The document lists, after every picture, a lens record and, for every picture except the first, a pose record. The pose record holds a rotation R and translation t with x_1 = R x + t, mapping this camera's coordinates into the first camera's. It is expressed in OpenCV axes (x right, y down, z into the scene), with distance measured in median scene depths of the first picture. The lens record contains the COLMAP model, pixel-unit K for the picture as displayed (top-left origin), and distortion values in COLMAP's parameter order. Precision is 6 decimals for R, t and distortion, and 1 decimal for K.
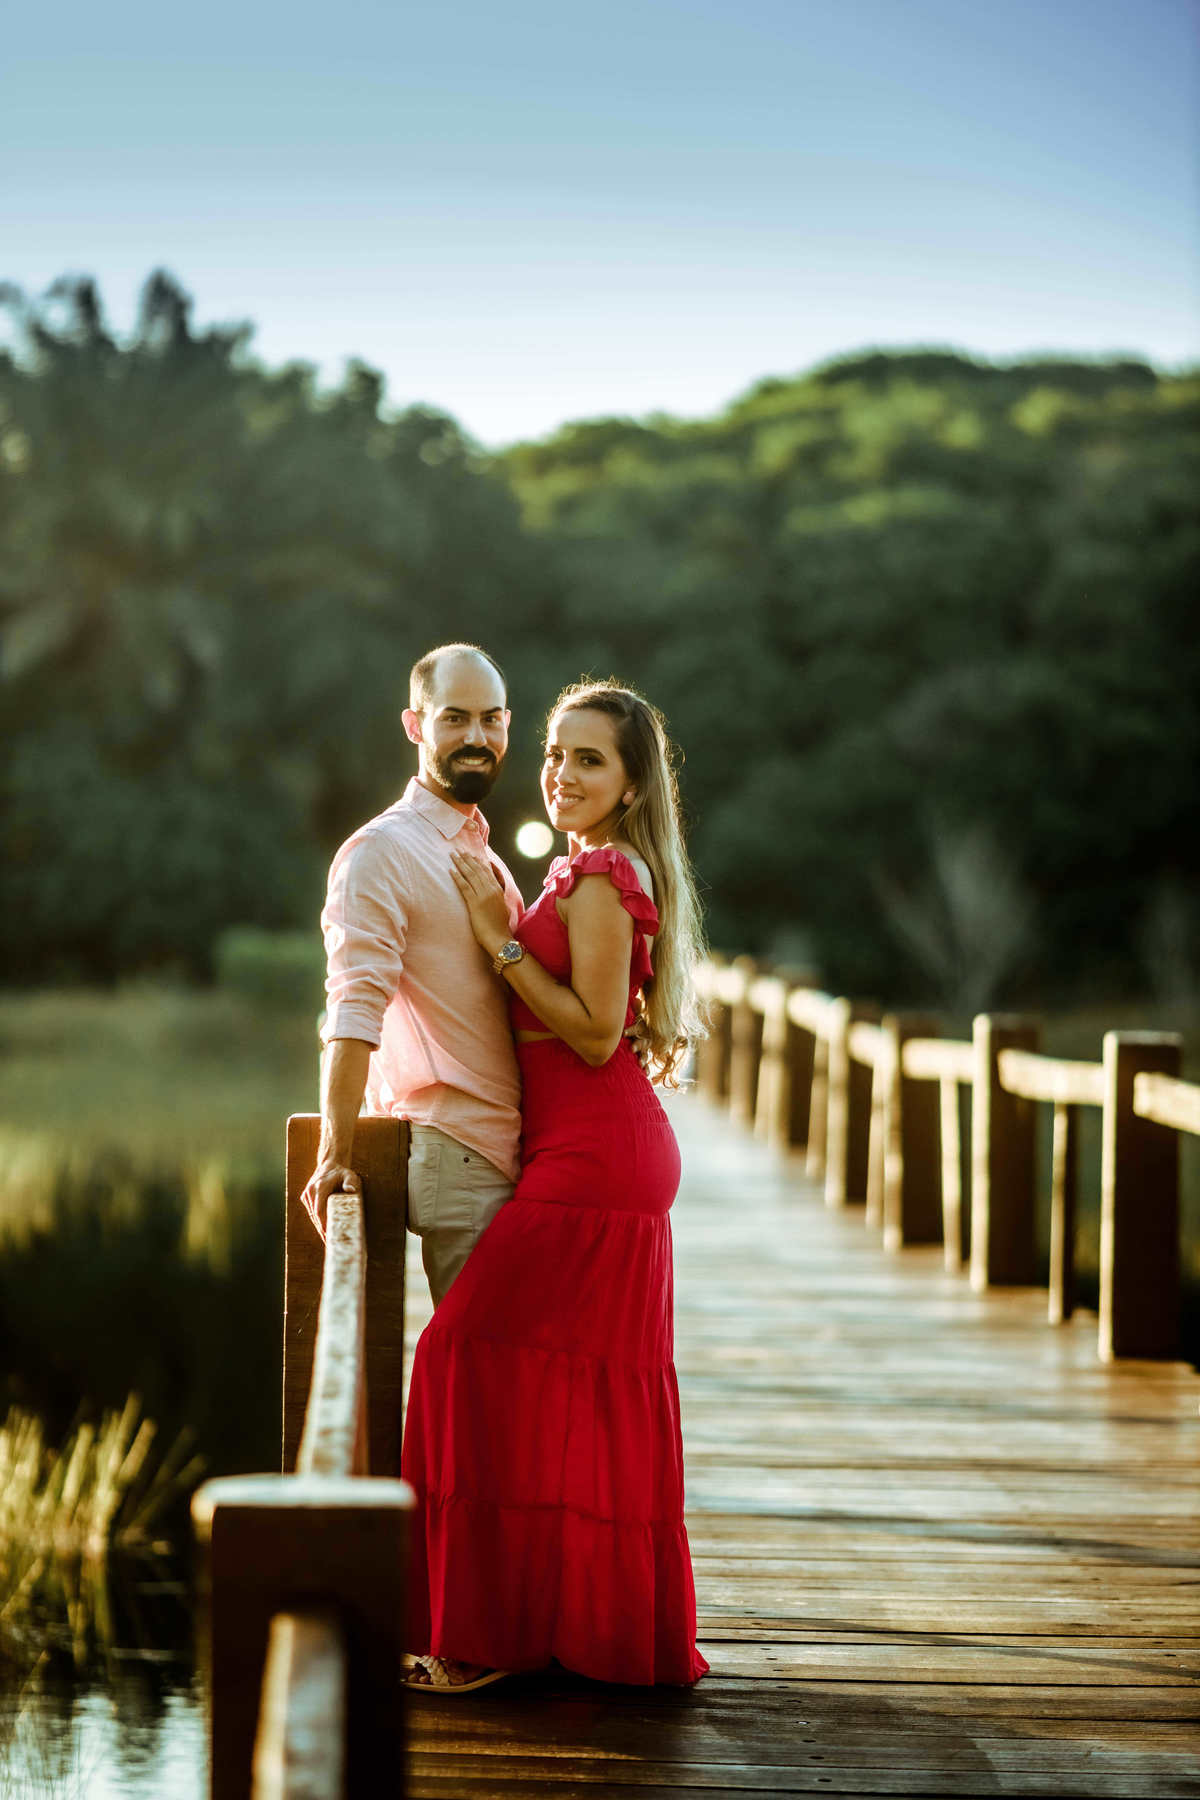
lens RADIAL K [[6725.5, 0, 600.0], [0, 6725.5, 900.0], [0, 0, 1]] dist [-0.197131, -4.277848]
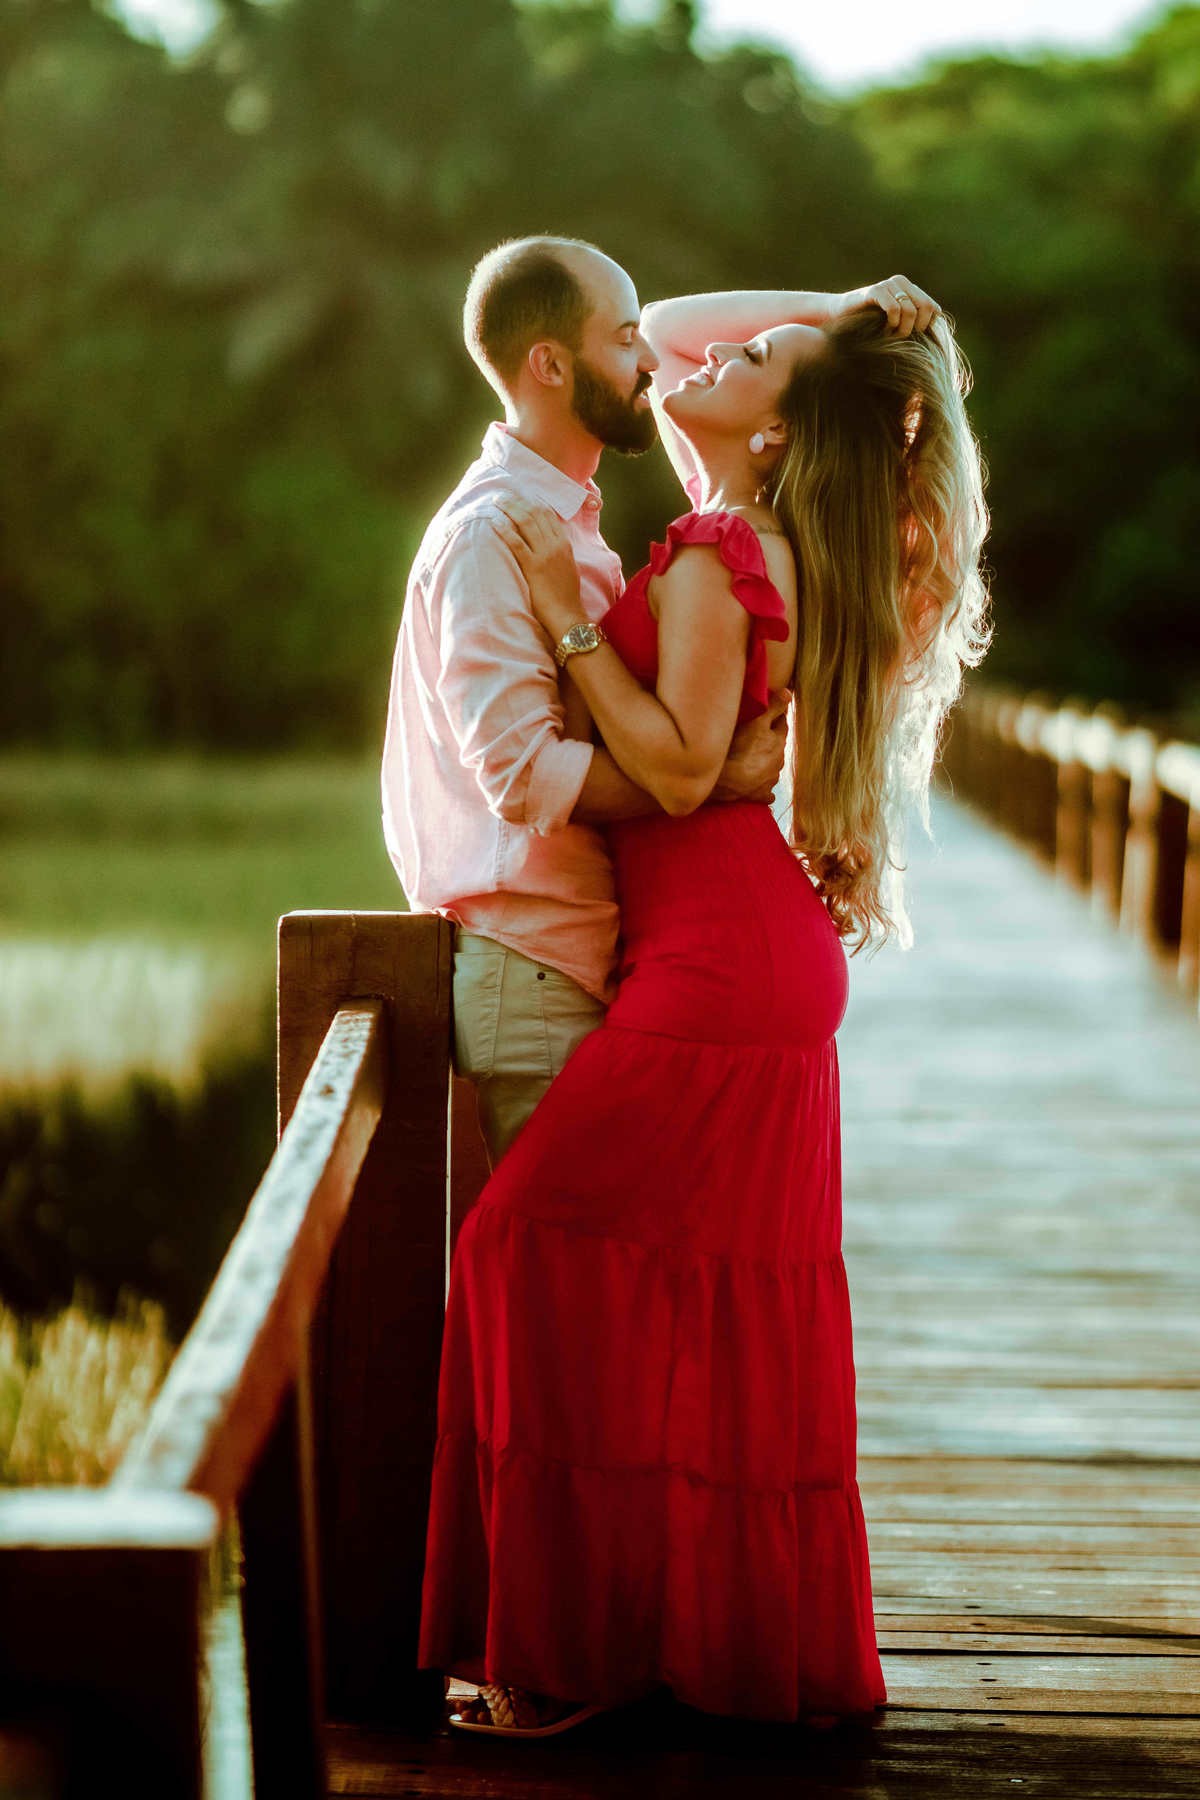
lens RADIAL K [[7693.5, 0, 600.0], [0, 7693.5, 900.0], [0, 0, 1]] dist [-0.215128, 1.812102]
pose [[0.997970, -0.010381, -0.062833, 0.034403], [0.012314, 0.999460, 0.030451, 0.005901], [0.062483, -0.031163, 0.997559, 0.184810]]
